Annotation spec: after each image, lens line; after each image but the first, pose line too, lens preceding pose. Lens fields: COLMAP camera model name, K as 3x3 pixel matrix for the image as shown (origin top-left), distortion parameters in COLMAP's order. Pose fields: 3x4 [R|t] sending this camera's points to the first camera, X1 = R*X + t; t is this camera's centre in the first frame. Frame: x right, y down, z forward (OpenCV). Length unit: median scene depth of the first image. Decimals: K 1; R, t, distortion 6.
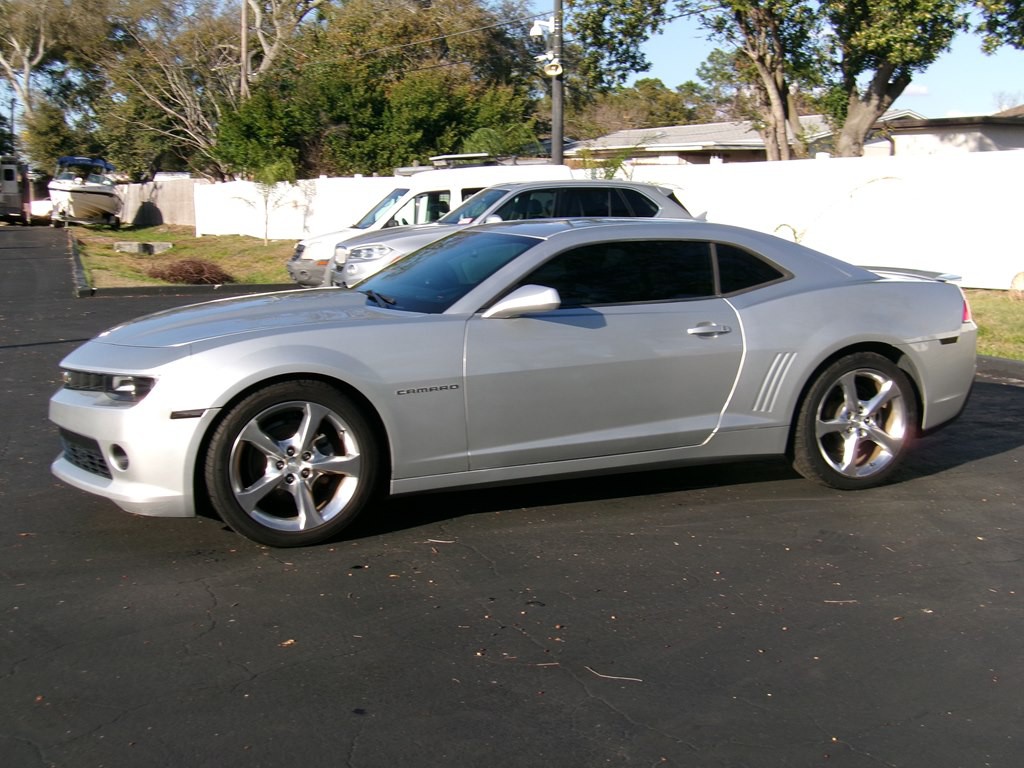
lens RADIAL K [[1268.7, 0, 512.0], [0, 1268.7, 384.0], [0, 0, 1]] dist [-0.035347, 0.111907]
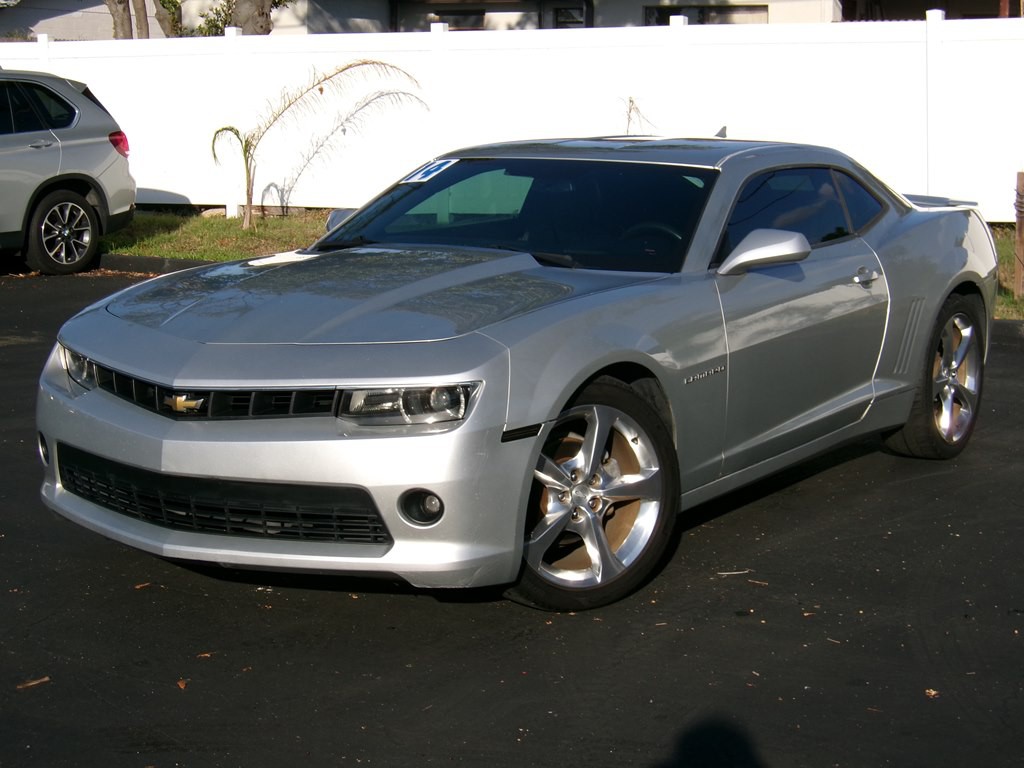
lens RADIAL K [[1966.3, 0, 454.4], [0, 1966.3, 384.4], [0, 0, 1]] dist [-0.149928, 0.326828]
pose [[0.844893, -0.083374, 0.528399, -0.229933], [0.079084, 0.996393, 0.030765, -0.010553], [-0.529058, 0.015795, 0.848439, 0.028069]]
